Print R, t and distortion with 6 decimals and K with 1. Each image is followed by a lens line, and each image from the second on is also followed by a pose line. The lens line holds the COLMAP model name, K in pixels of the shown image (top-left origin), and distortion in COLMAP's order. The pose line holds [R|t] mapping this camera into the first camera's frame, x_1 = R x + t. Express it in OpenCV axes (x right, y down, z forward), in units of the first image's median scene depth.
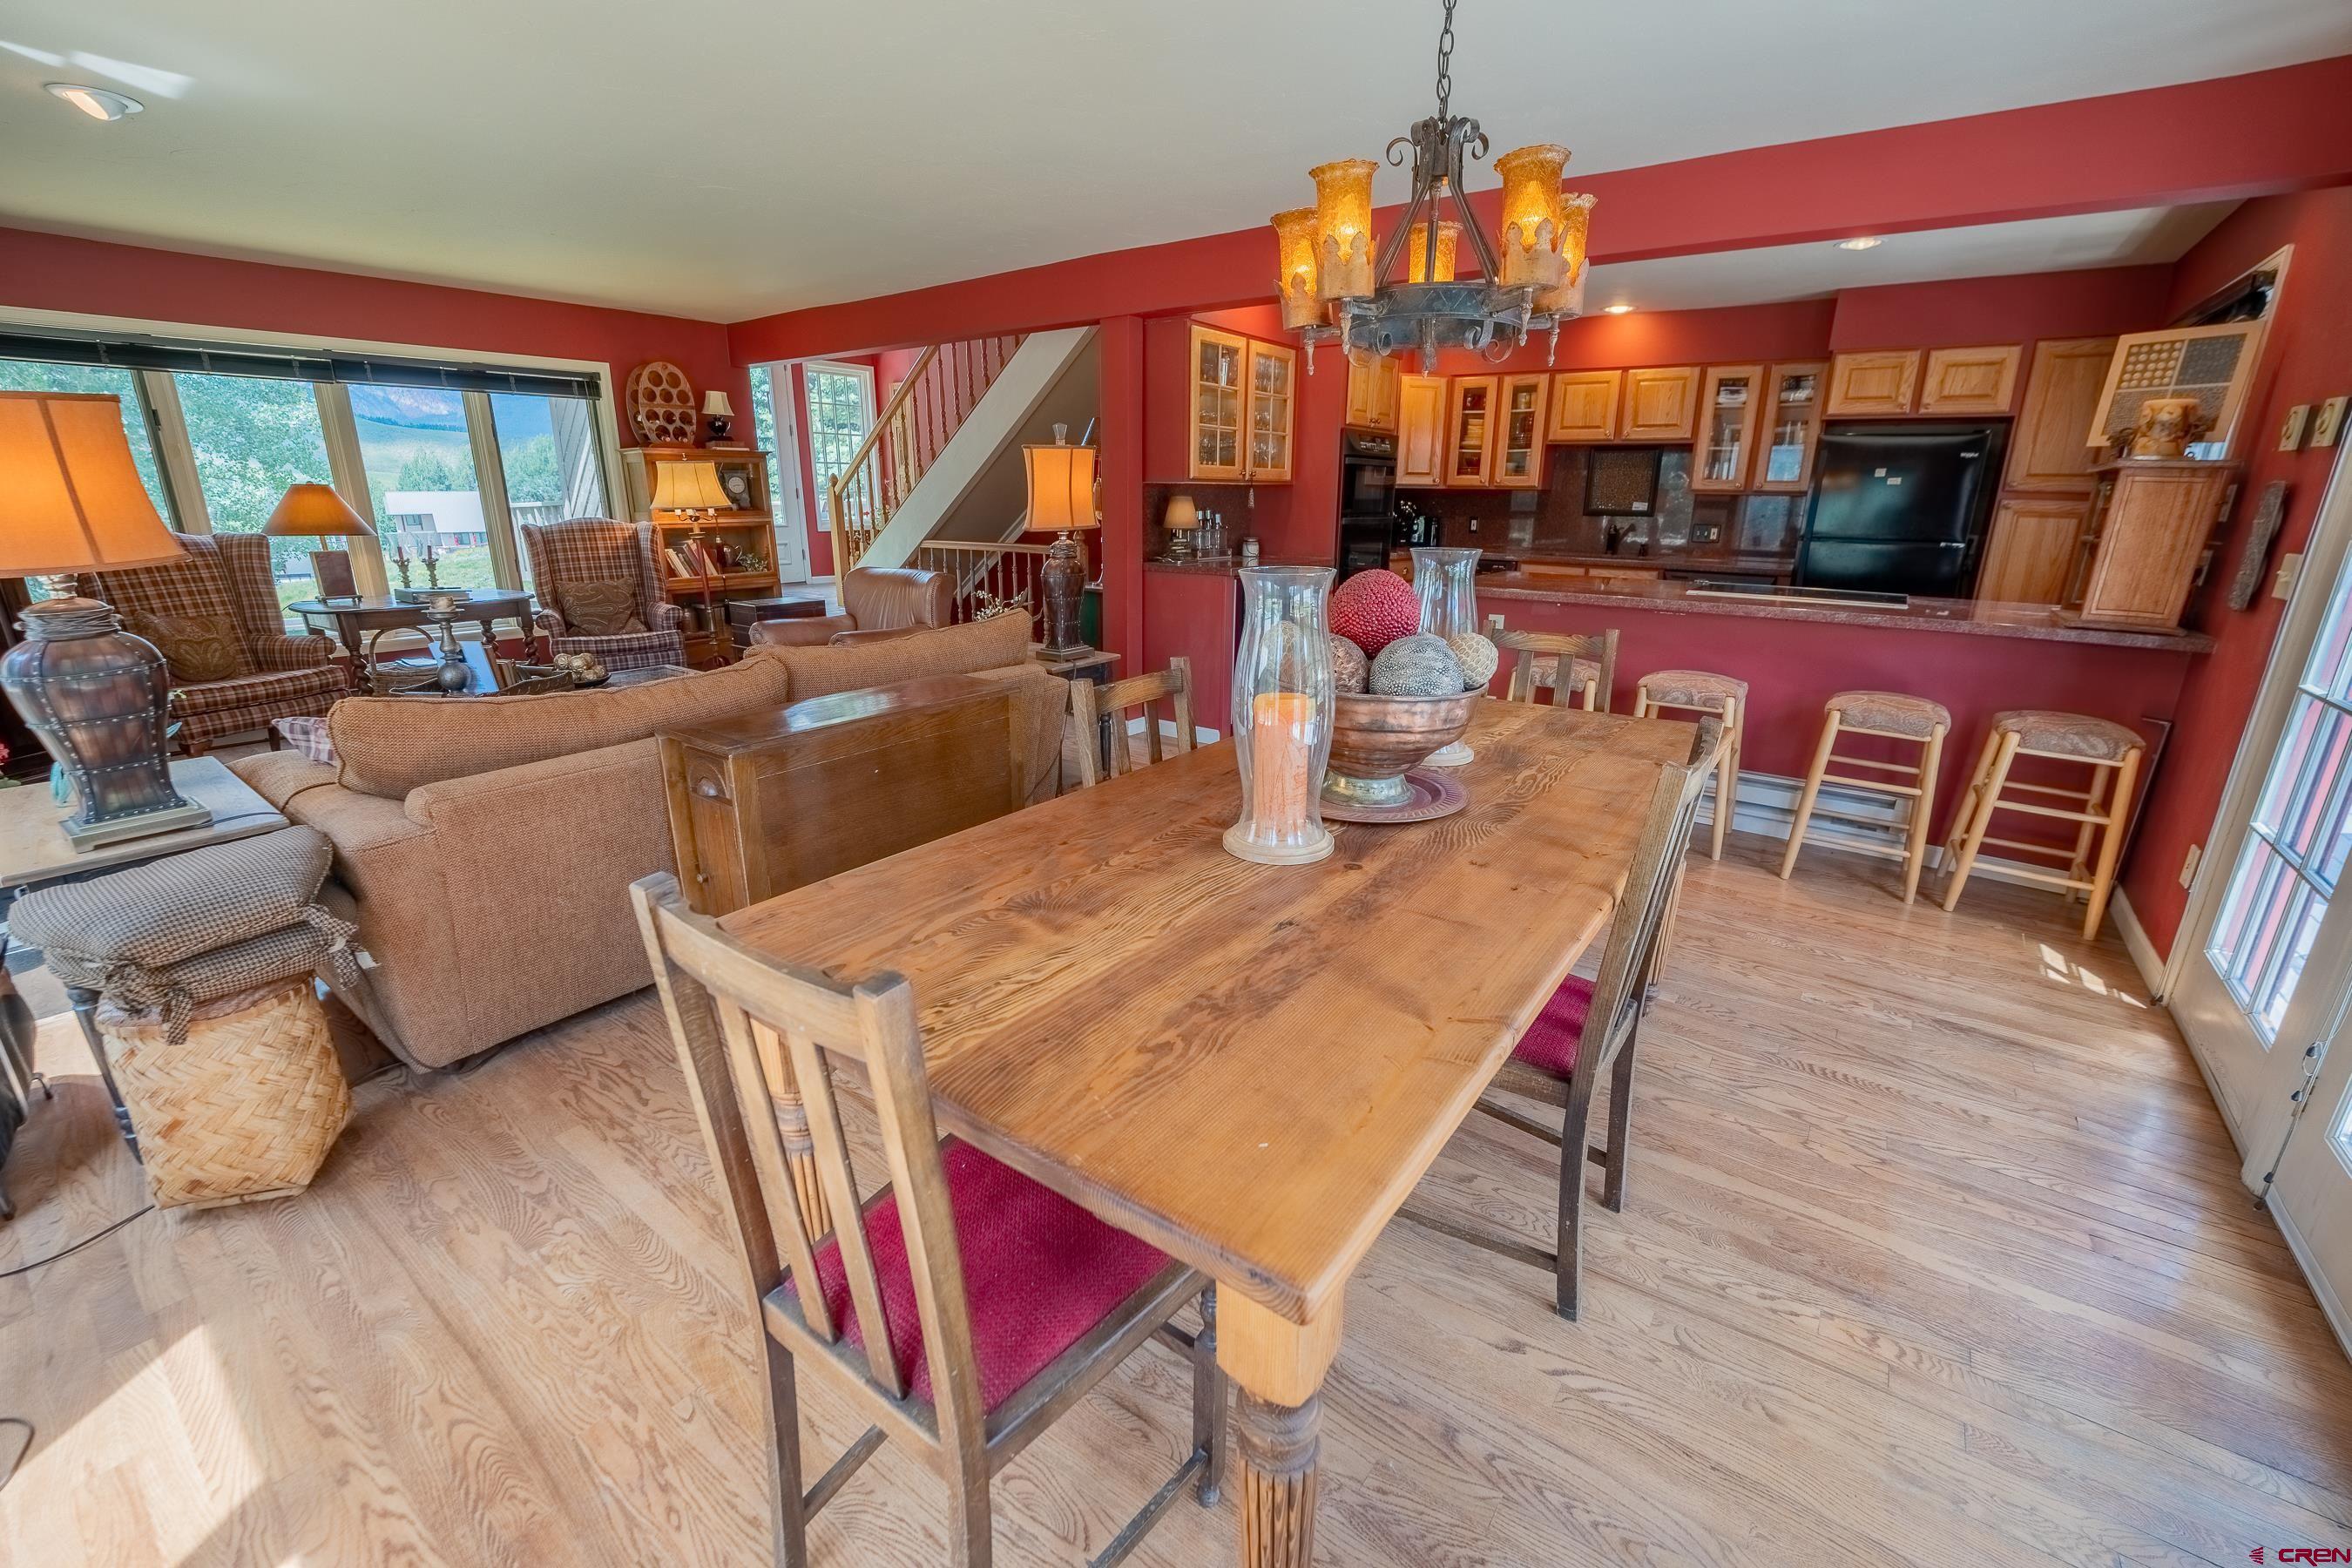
lens RADIAL K [[953.2, 0, 1183.0], [0, 953.2, 787.2], [0, 0, 1]] dist [-0.030097, 0.003599]
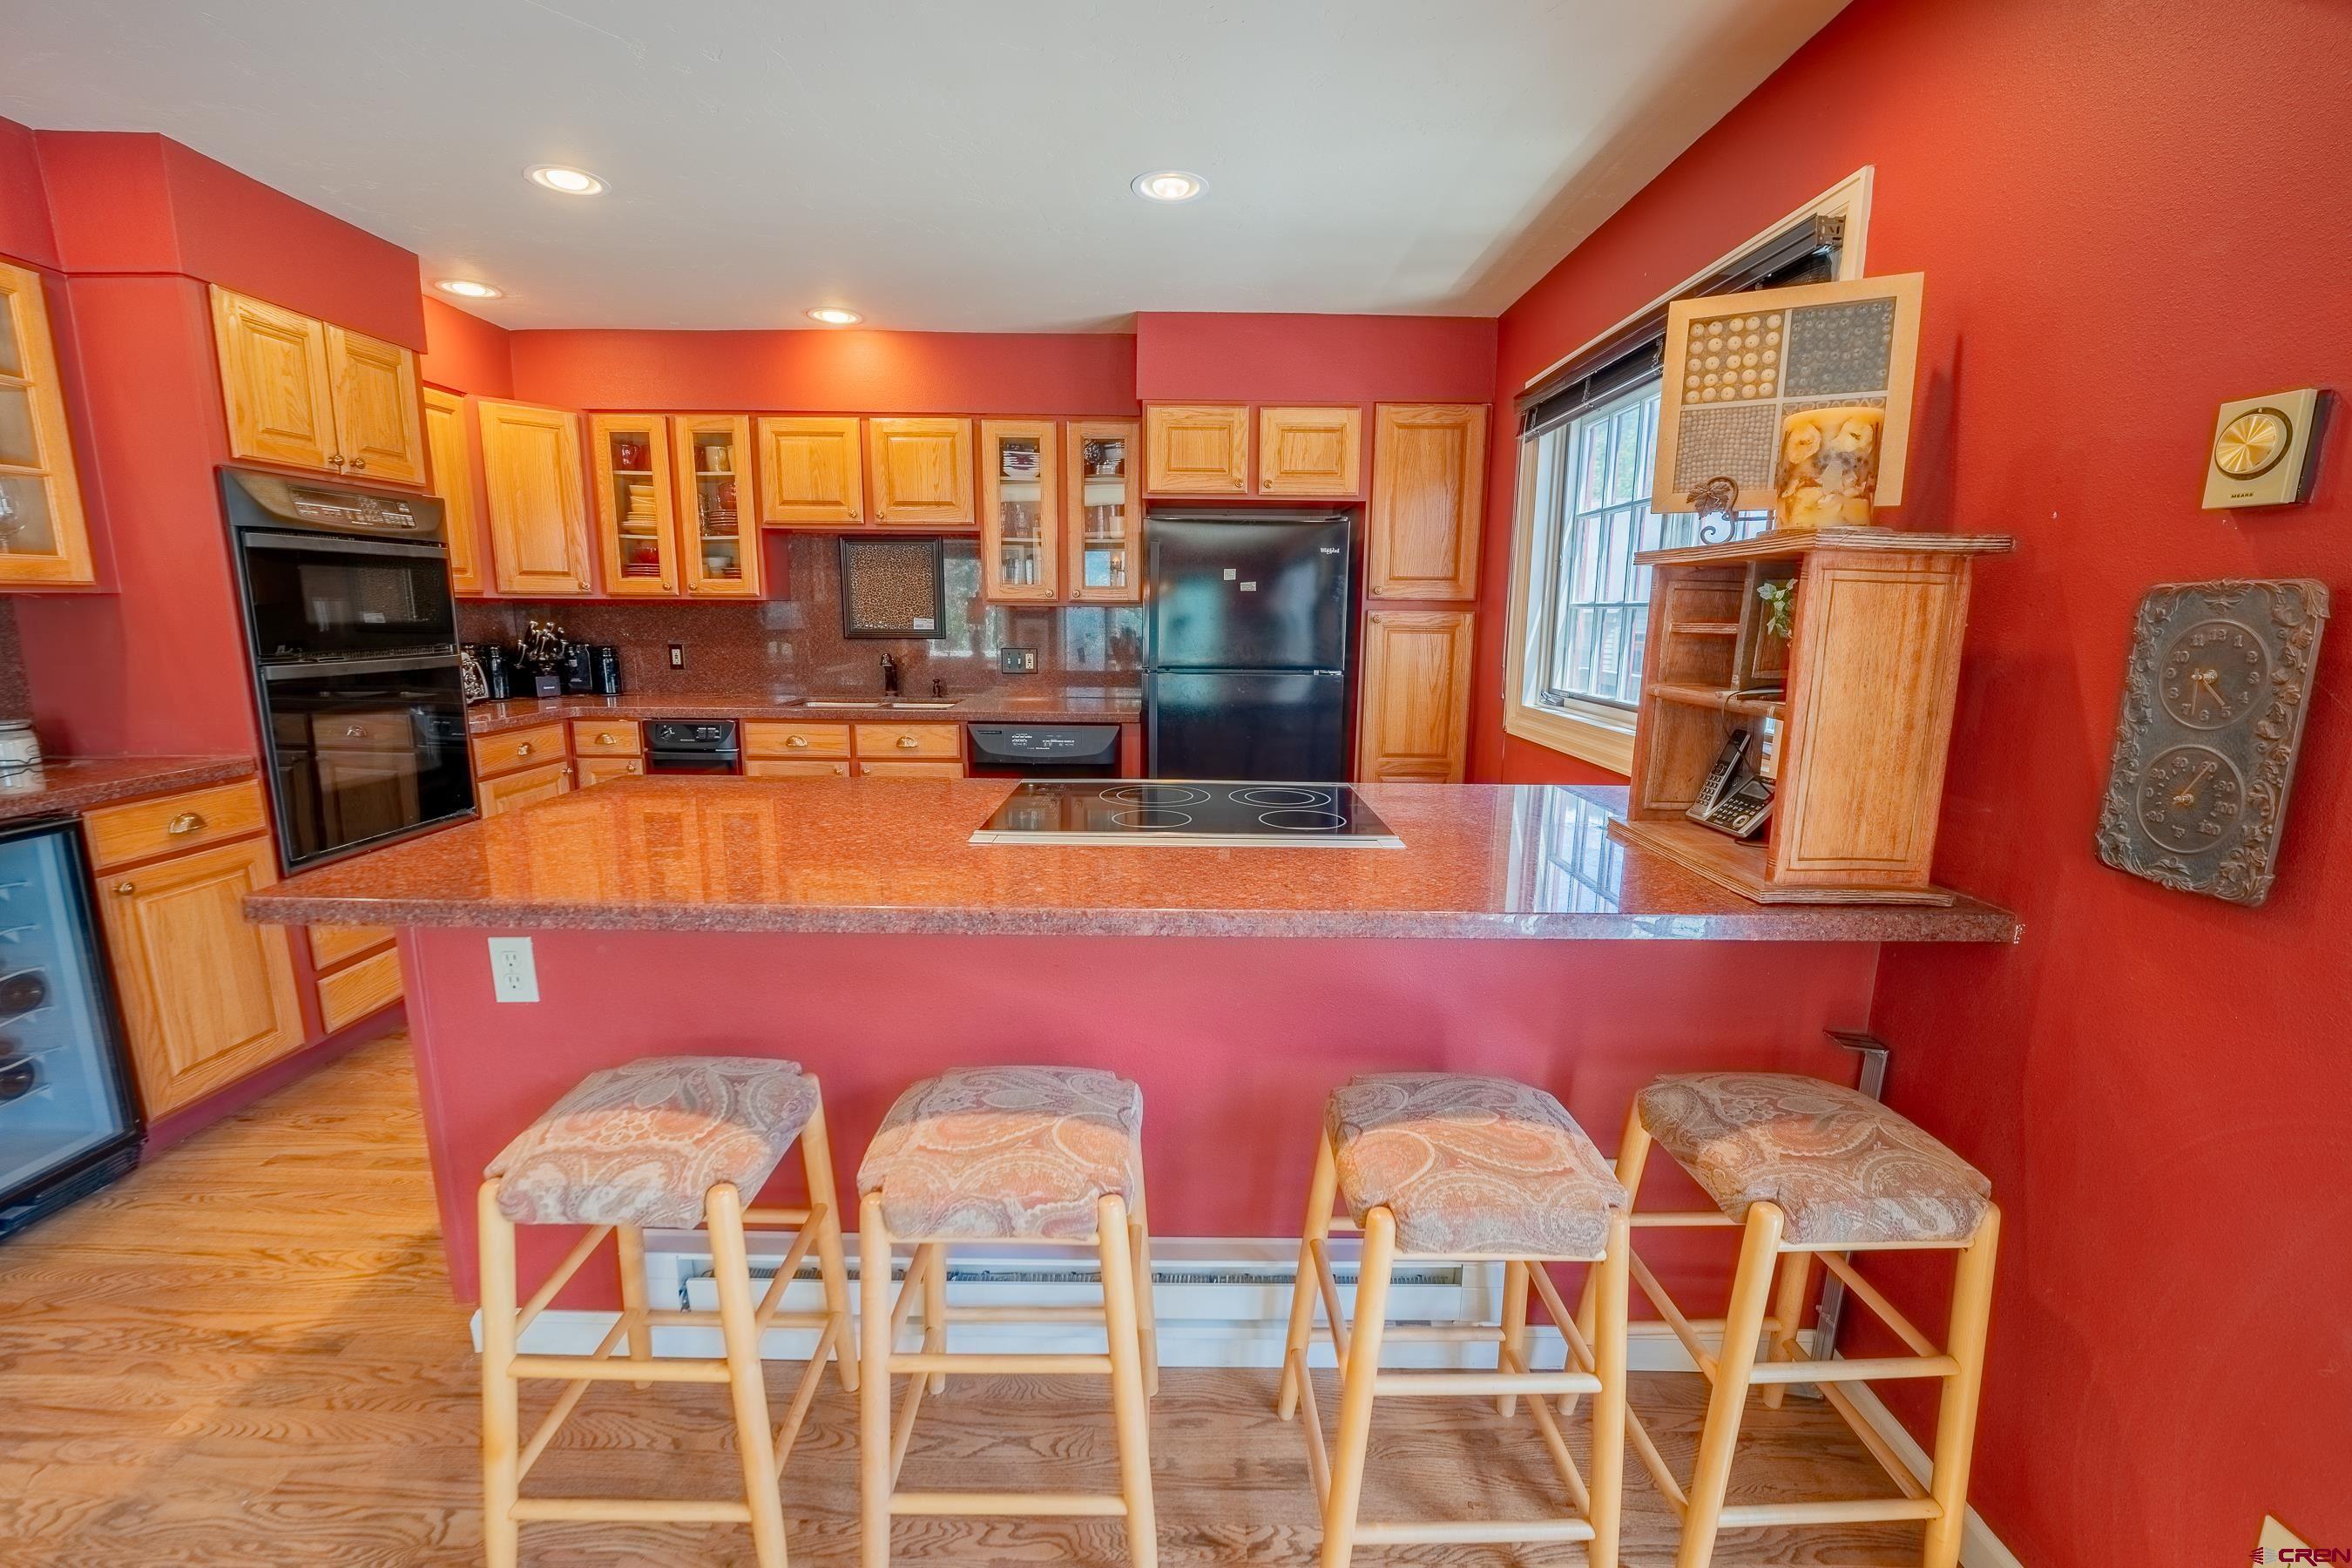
lens RADIAL K [[953.2, 0, 1178.9], [0, 953.2, 783.5], [0, 0, 1]] dist [-0.030097, 0.003599]
pose [[0.803830, -0.107268, 0.585108, 0.274493], [0.171948, 0.983518, -0.055915, -0.144503], [-0.569466, 0.145554, 0.809026, 0.453892]]
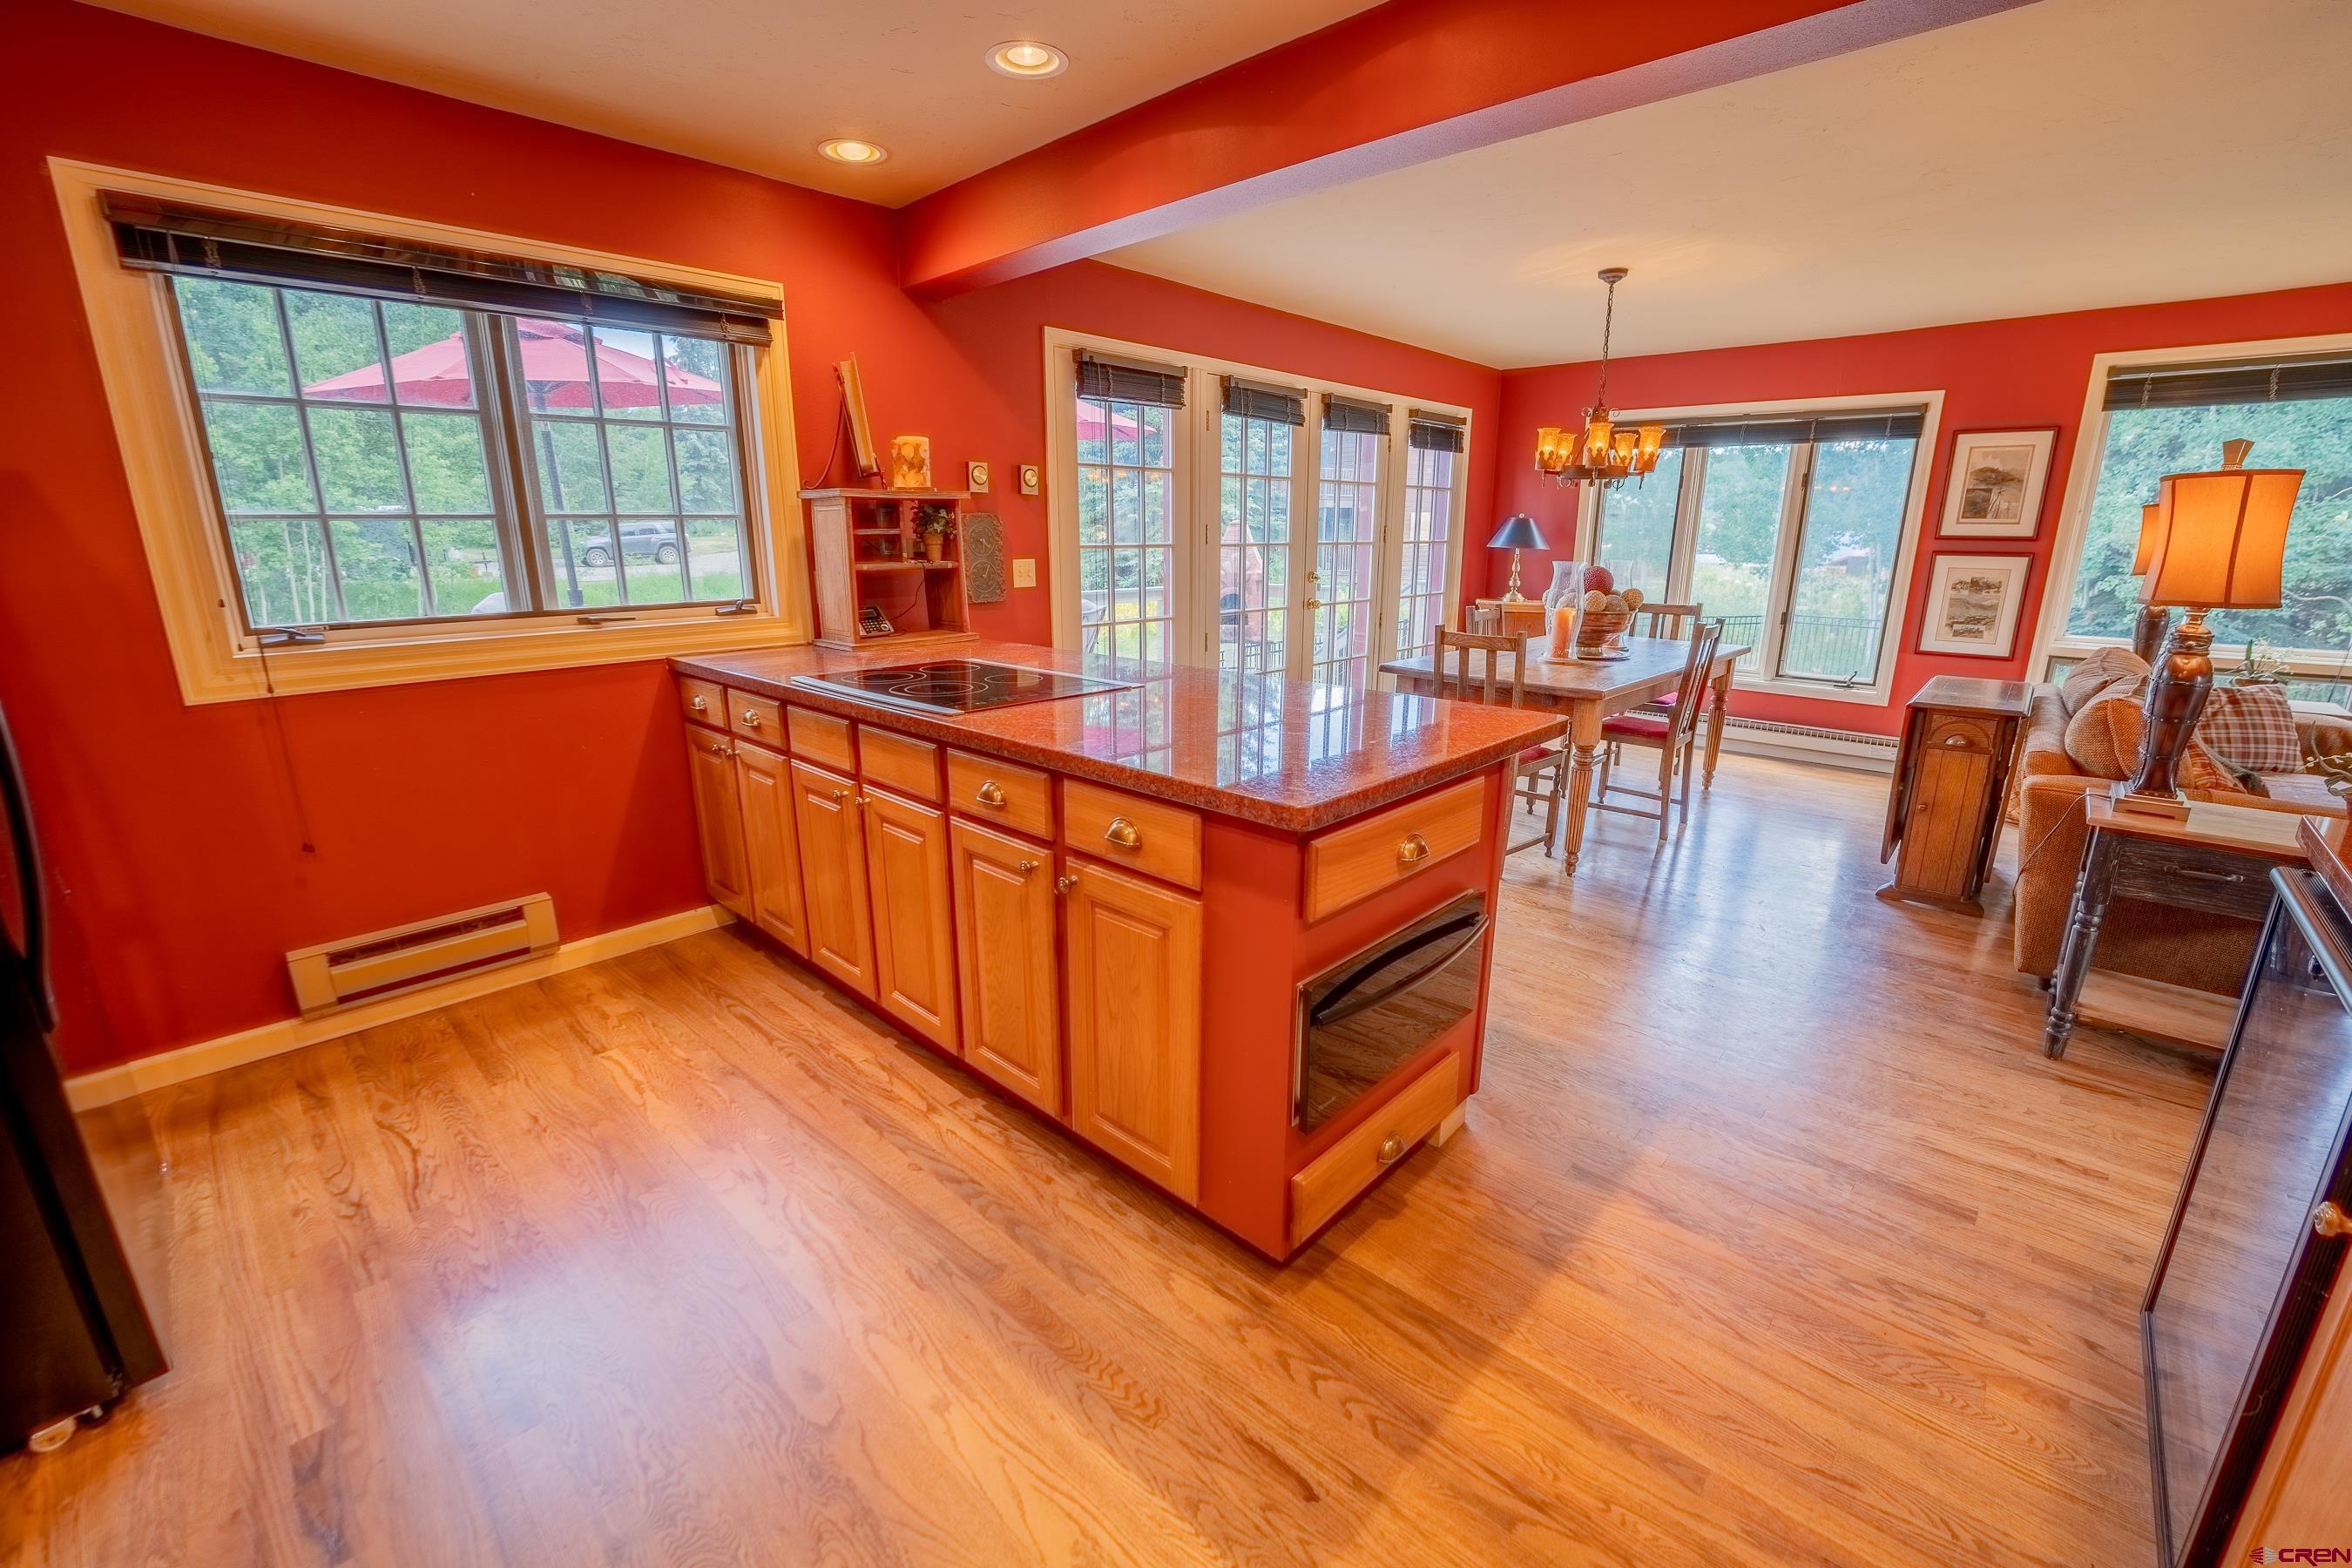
lens RADIAL K [[953.2, 0, 1186.7], [0, 953.2, 782.3], [0, 0, 1]] dist [-0.030097, 0.003599]
pose [[-0.993183, -0.041157, 0.109057, 0.328413], [0.022920, 0.848376, 0.528898, -0.362605], [-0.114290, 0.527792, -0.841649, 1.171188]]
